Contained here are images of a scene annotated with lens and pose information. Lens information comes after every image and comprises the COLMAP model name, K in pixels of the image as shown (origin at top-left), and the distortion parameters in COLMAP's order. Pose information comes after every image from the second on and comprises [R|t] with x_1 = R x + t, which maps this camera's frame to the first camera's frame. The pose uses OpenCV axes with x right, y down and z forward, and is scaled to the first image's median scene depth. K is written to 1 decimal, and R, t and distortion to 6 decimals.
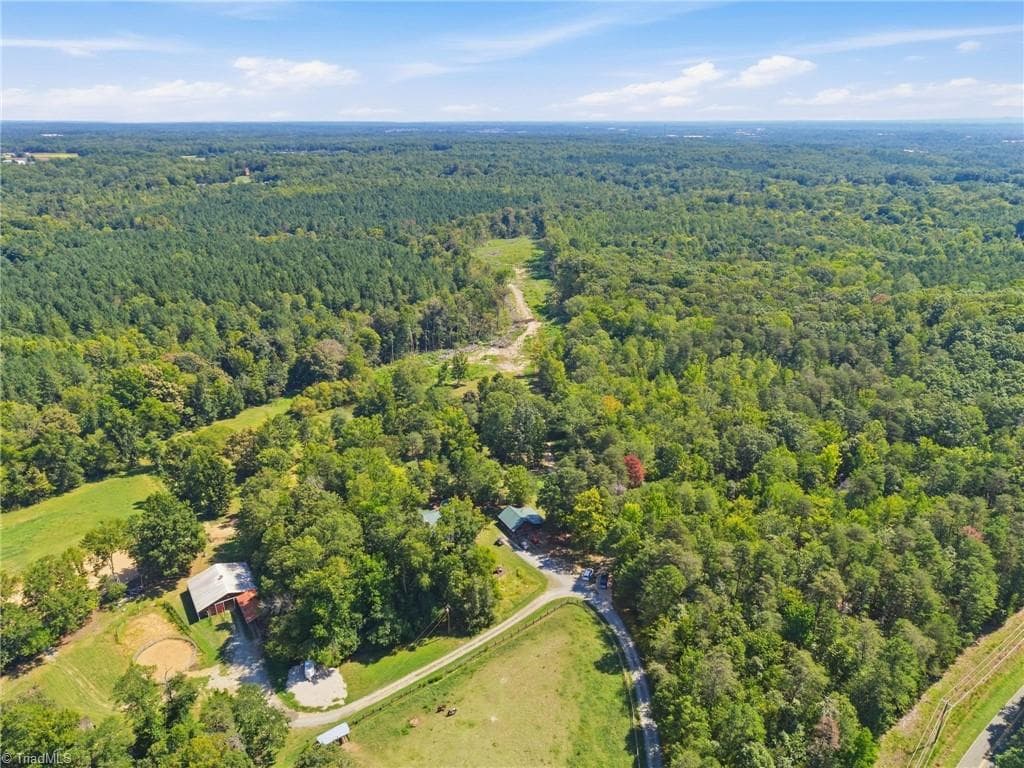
lens RADIAL K [[699.2, 0, 510.3], [0, 699.2, 387.0], [0, 0, 1]] dist [0.021882, -0.021271]
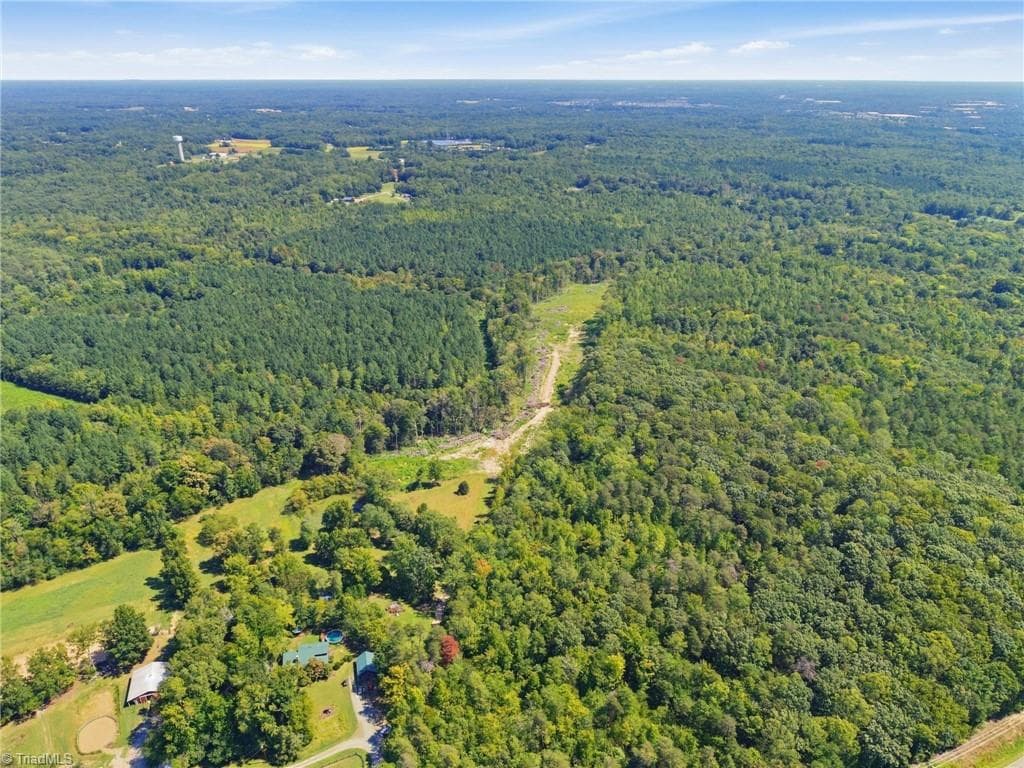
lens RADIAL K [[699.2, 0, 506.9], [0, 699.2, 385.4], [0, 0, 1]] dist [0.021882, -0.021271]
pose [[0.965325, 0.107947, -0.237686, 0.344763], [-0.095105, 0.993351, 0.064882, -0.290964], [0.243109, -0.040027, 0.969173, -0.121090]]
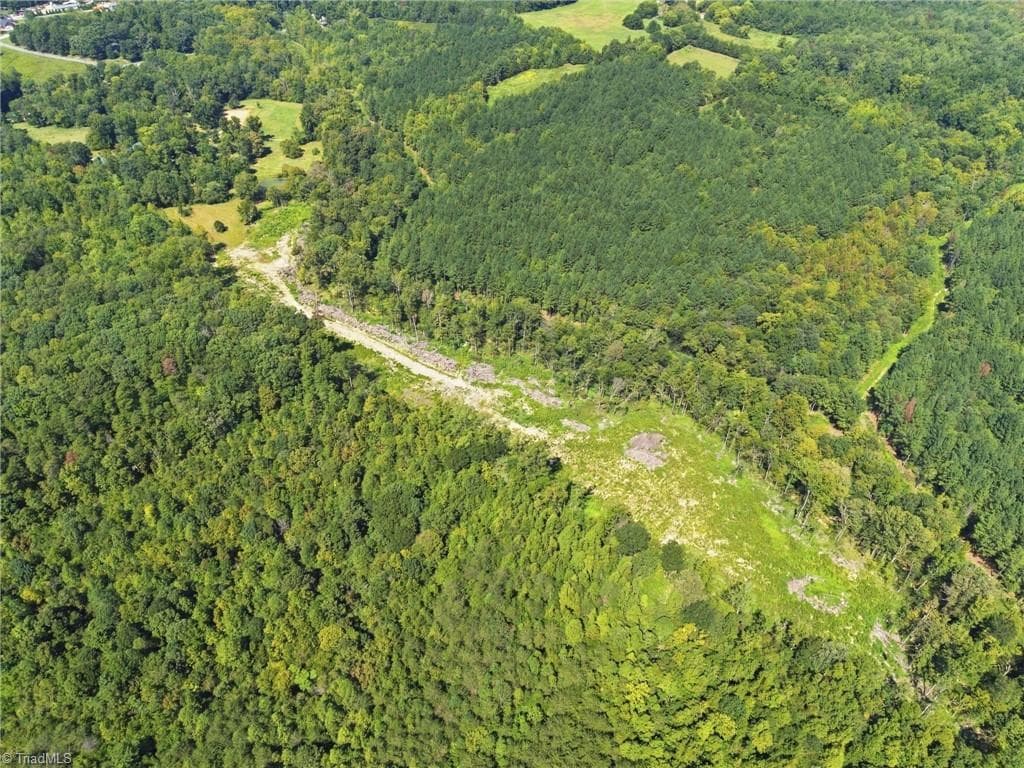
lens RADIAL K [[683.9, 0, 517.4], [0, 683.9, 386.0], [0, 0, 1]] dist [0.045483, 0.008901]
pose [[-0.641097, 0.507959, -0.575301, 0.613741], [-0.289214, 0.534448, 0.794179, -1.222143], [0.710879, 0.675532, -0.195724, 2.116868]]
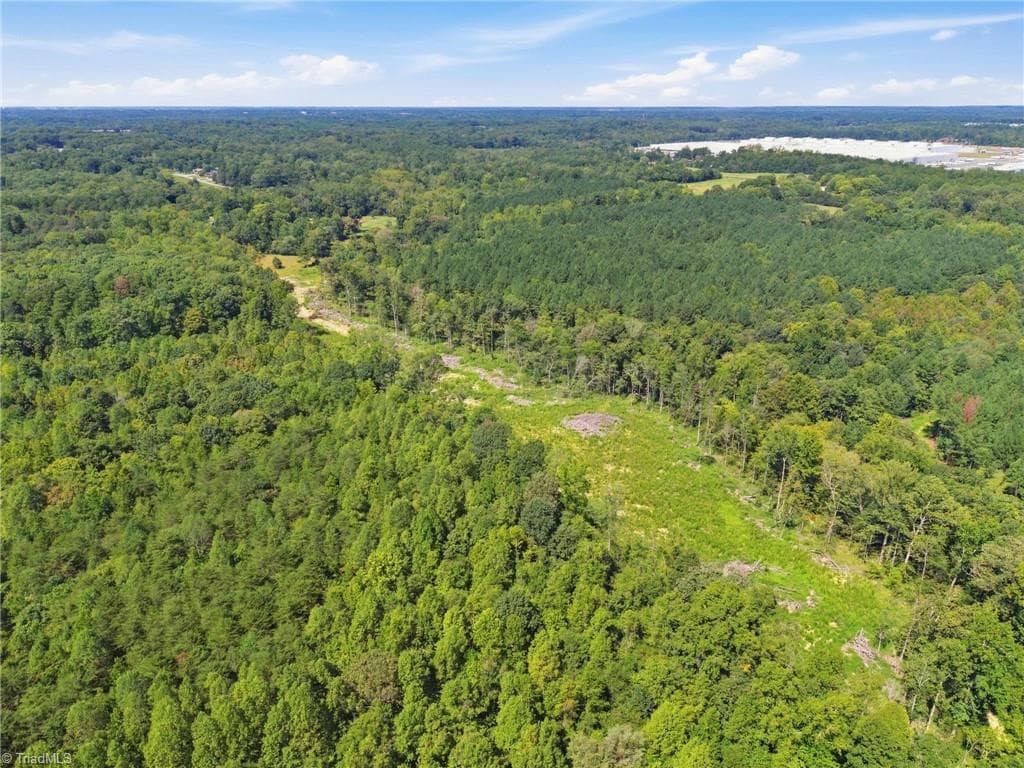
lens RADIAL K [[683.9, 0, 512.9], [0, 683.9, 384.1], [0, 0, 1]] dist [0.045483, 0.008901]
pose [[-0.825806, 0.207046, -0.524572, 0.430109], [-0.209755, 0.750673, 0.626493, -0.923736], [0.523495, 0.627393, -0.576481, 2.502847]]
